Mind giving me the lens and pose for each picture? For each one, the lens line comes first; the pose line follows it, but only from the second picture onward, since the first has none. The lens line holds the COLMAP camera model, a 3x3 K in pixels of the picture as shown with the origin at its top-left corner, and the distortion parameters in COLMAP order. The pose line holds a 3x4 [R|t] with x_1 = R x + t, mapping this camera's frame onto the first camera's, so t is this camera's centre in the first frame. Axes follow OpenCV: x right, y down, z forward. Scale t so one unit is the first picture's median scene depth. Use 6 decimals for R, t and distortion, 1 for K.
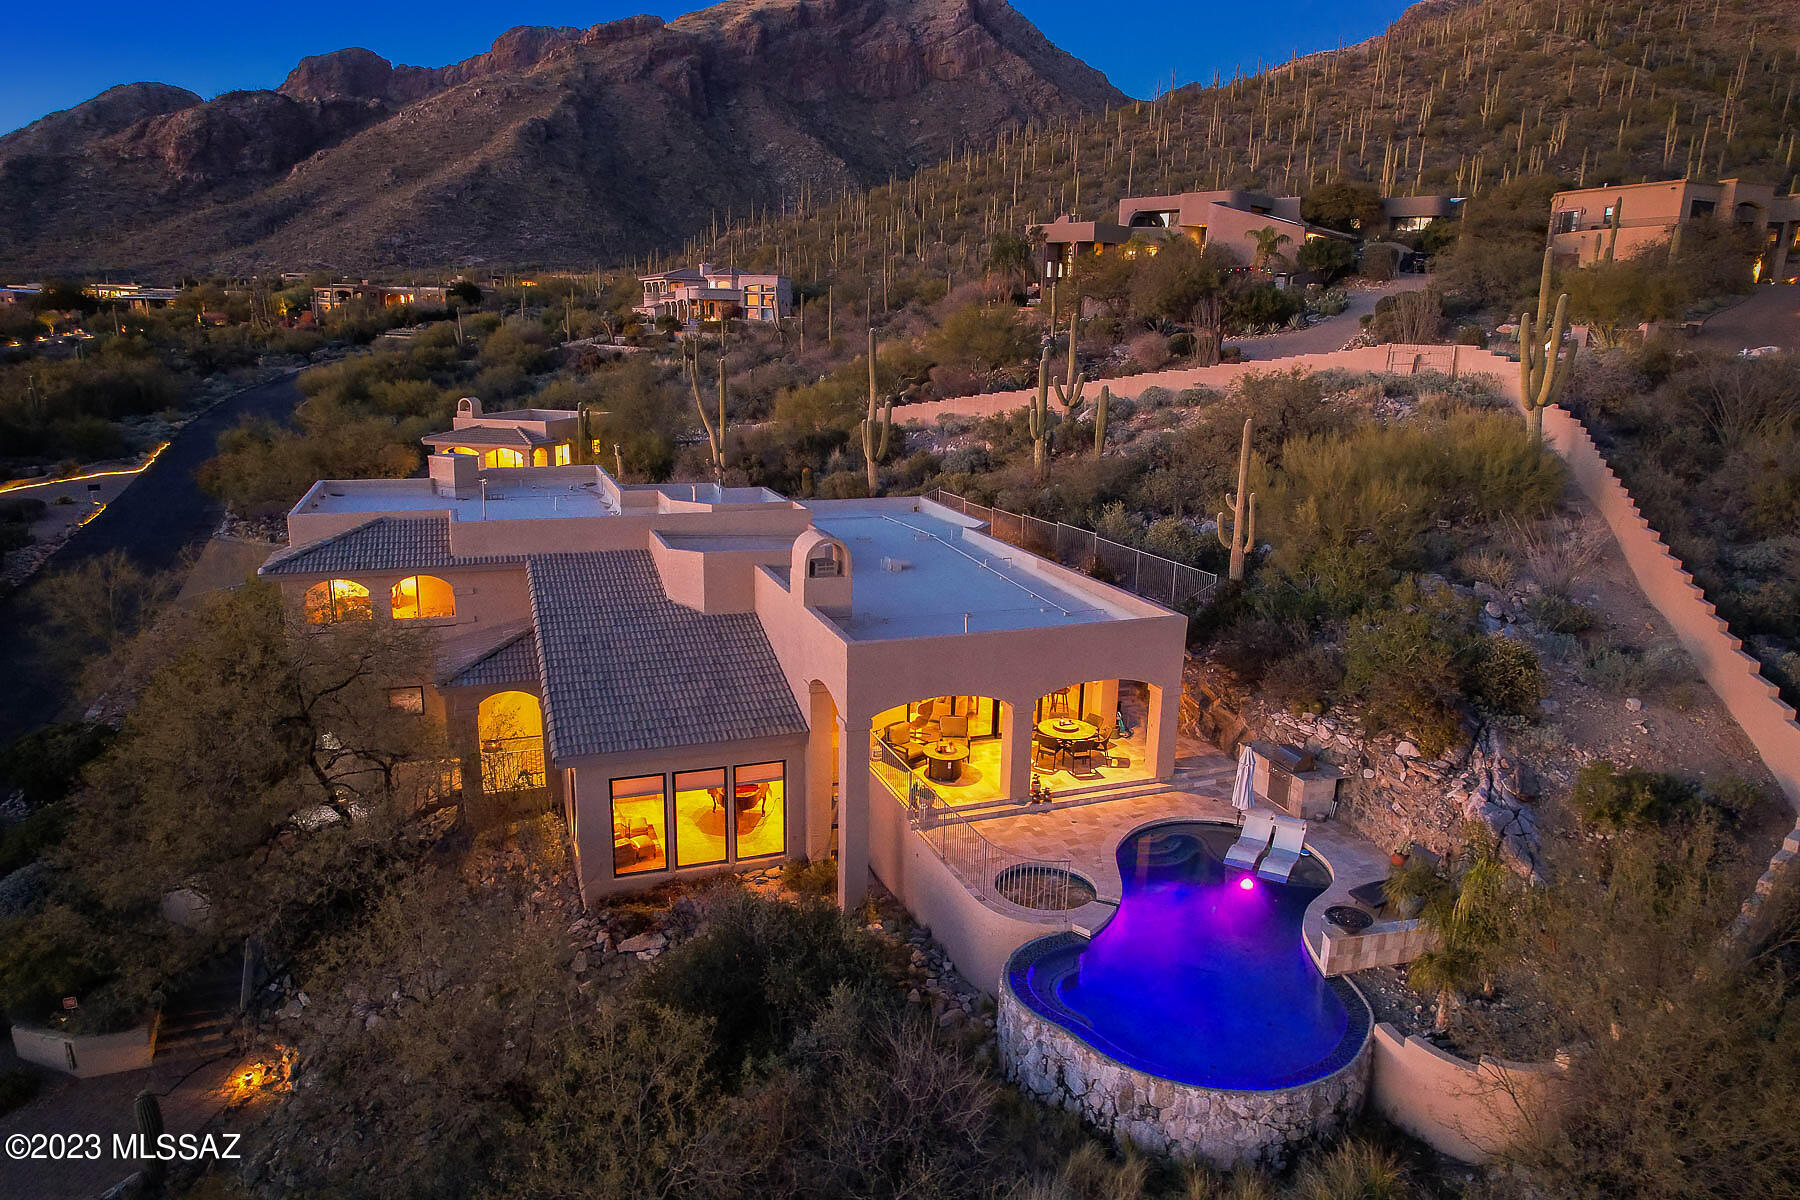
lens RADIAL K [[1158.2, 0, 900.0], [0, 1158.2, 600.0], [0, 0, 1]] dist [-0.070904, 0.064744]
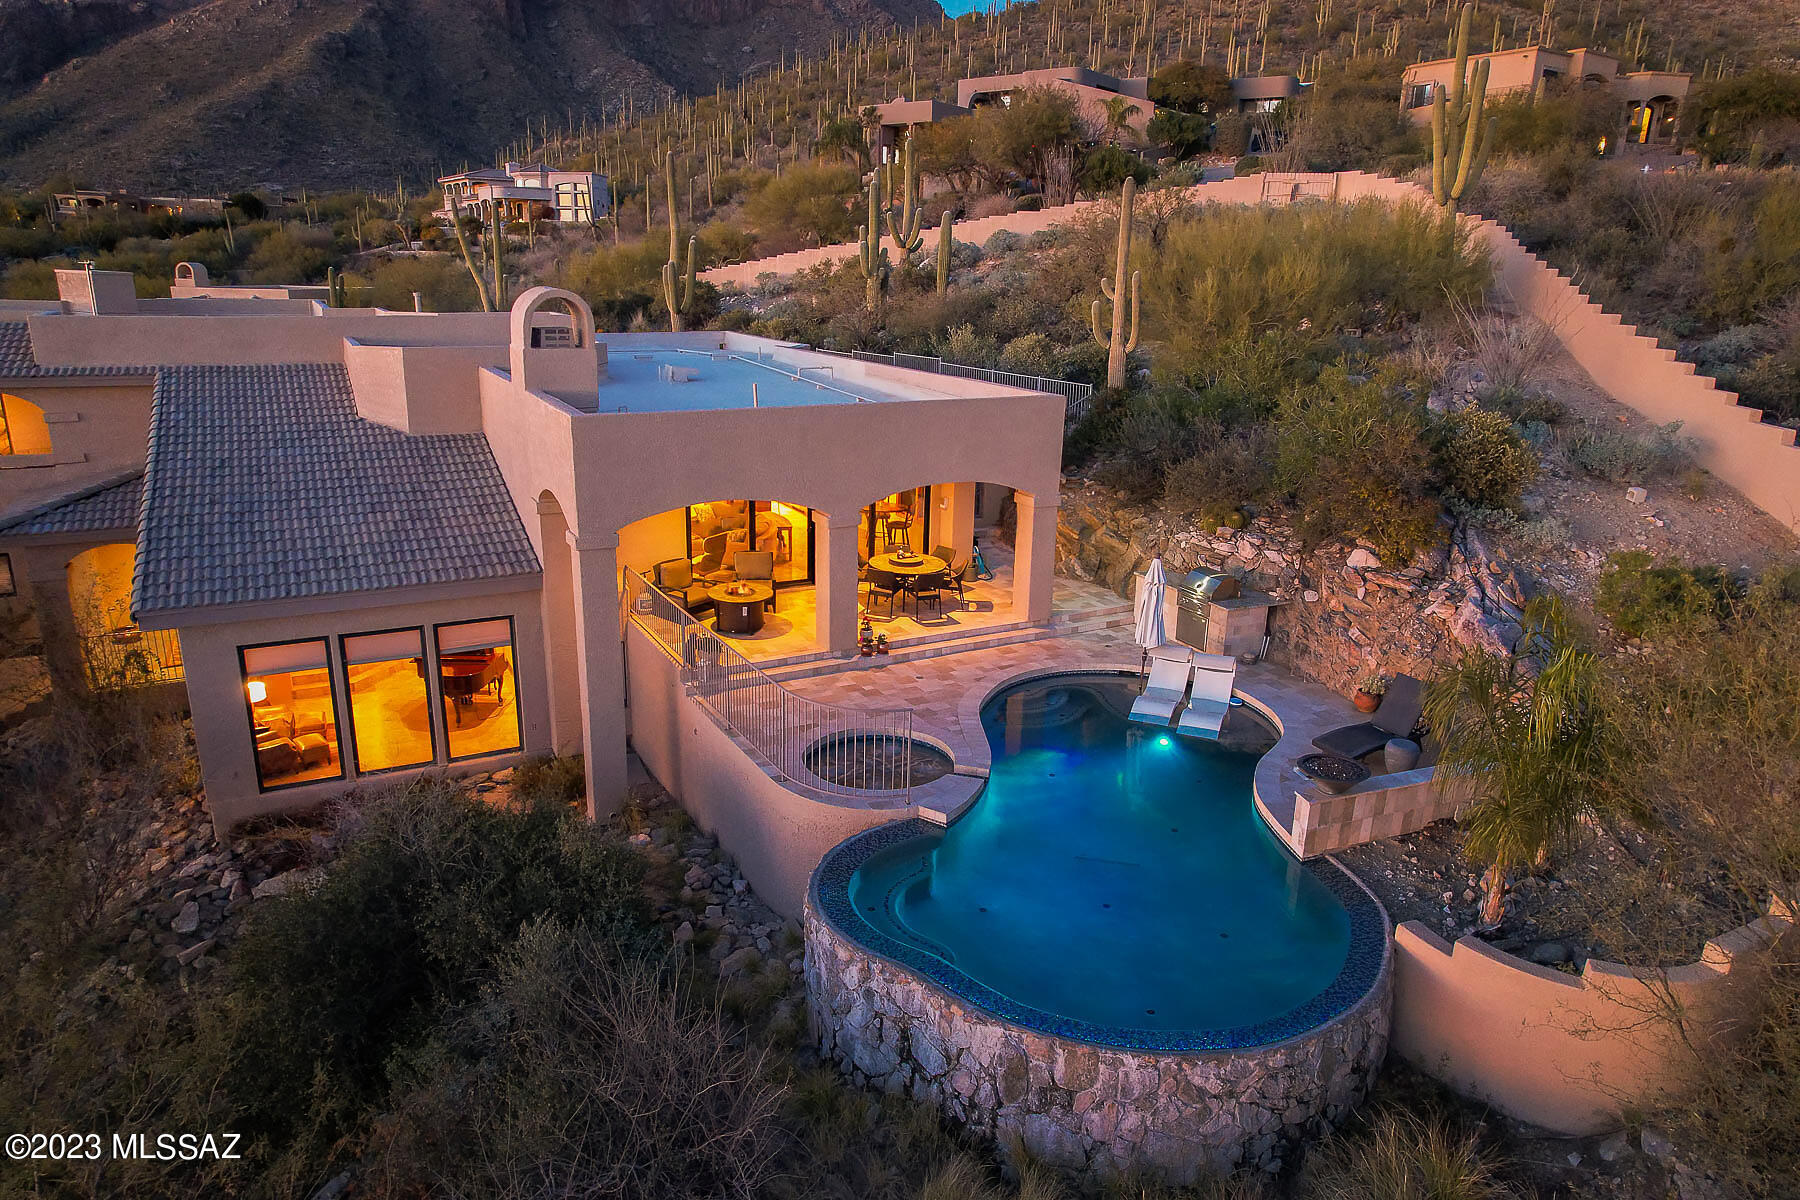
lens RADIAL K [[1158.2, 0, 900.0], [0, 1158.2, 600.0], [0, 0, 1]] dist [-0.070904, 0.064744]
pose [[0.991216, -0.036242, 0.127192, 0.046378], [0.030098, 0.998301, 0.049894, 0.101426], [-0.128784, -0.045627, 0.990622, 0.275920]]
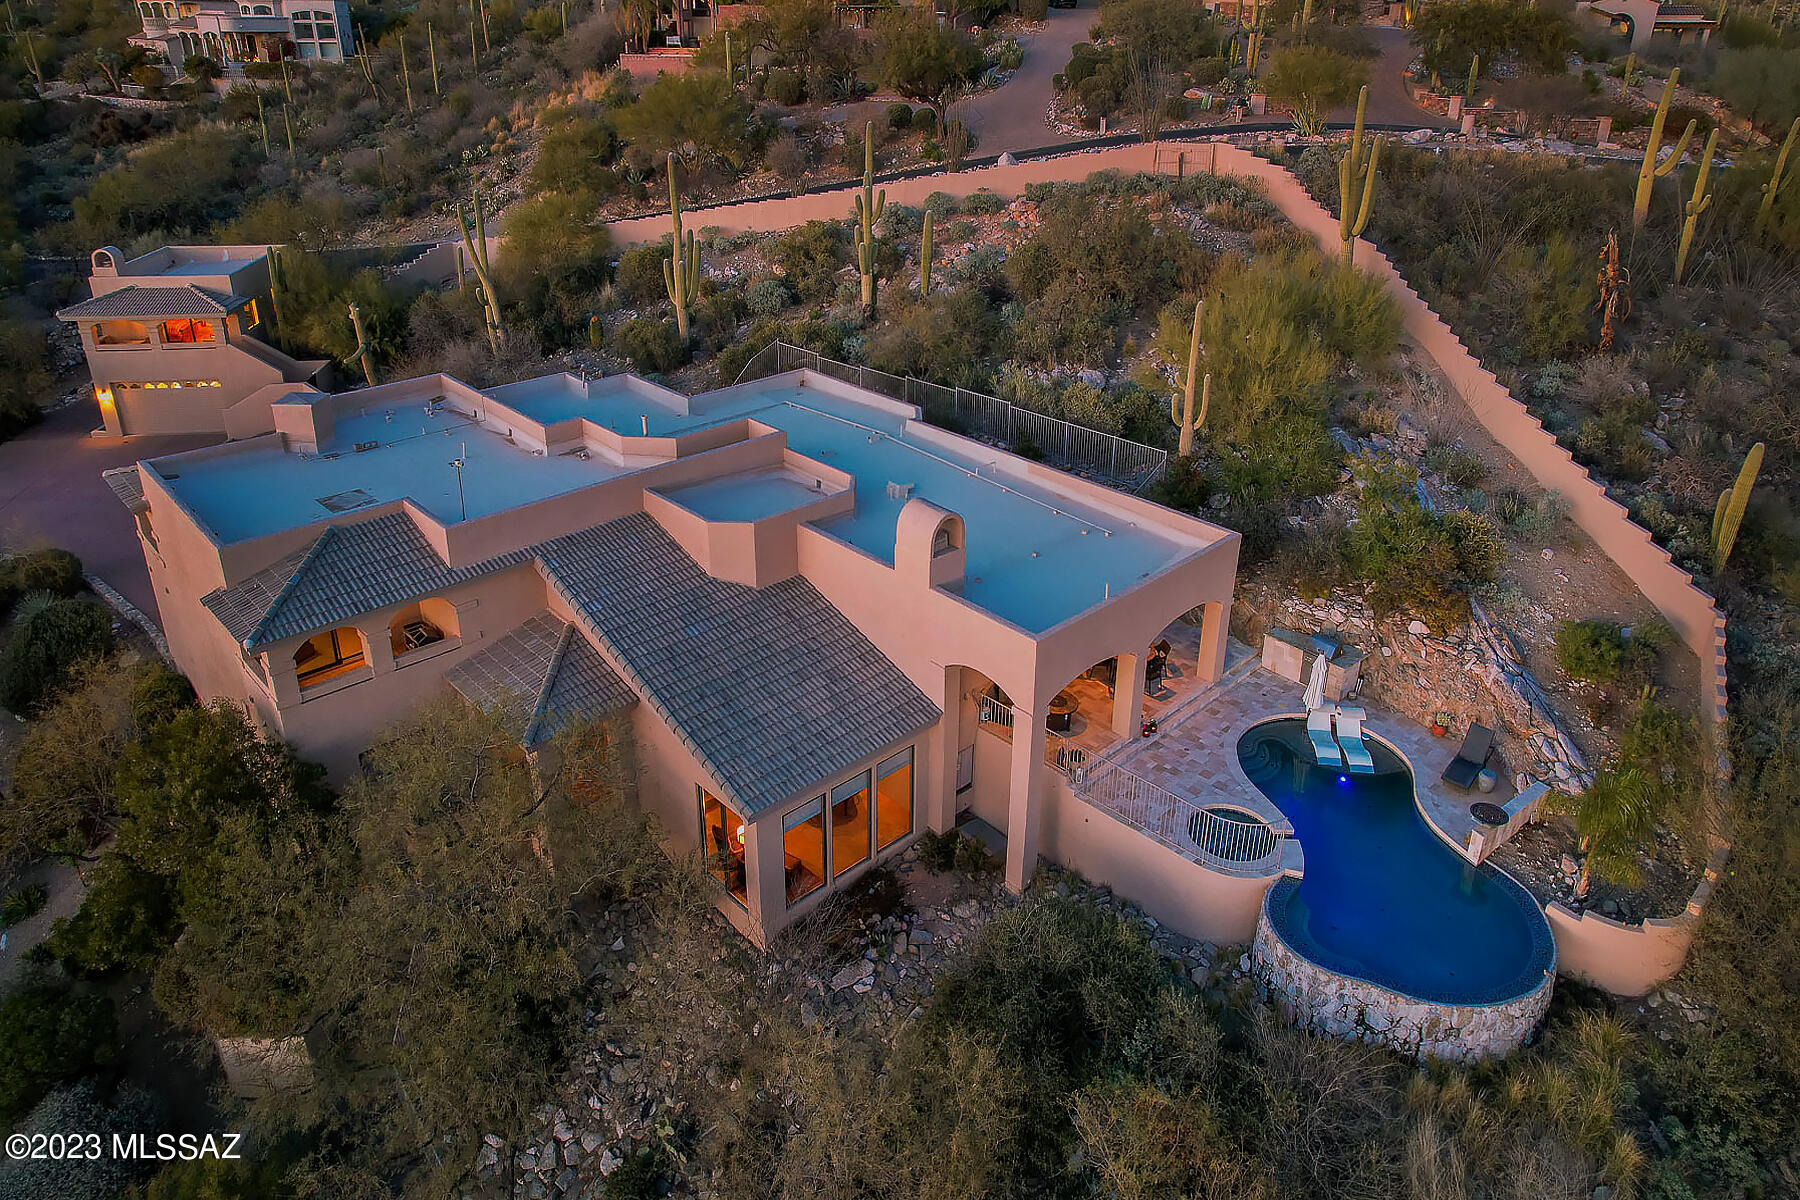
lens RADIAL K [[1218.2, 0, 900.0], [0, 1218.2, 600.0], [0, 0, 1]] dist [-0.034881, 0.000985]
pose [[0.913618, -0.161361, 0.373181, -0.444594], [0.069279, 0.966233, 0.248183, -0.216214], [-0.400627, -0.200891, 0.893947, 0.120973]]
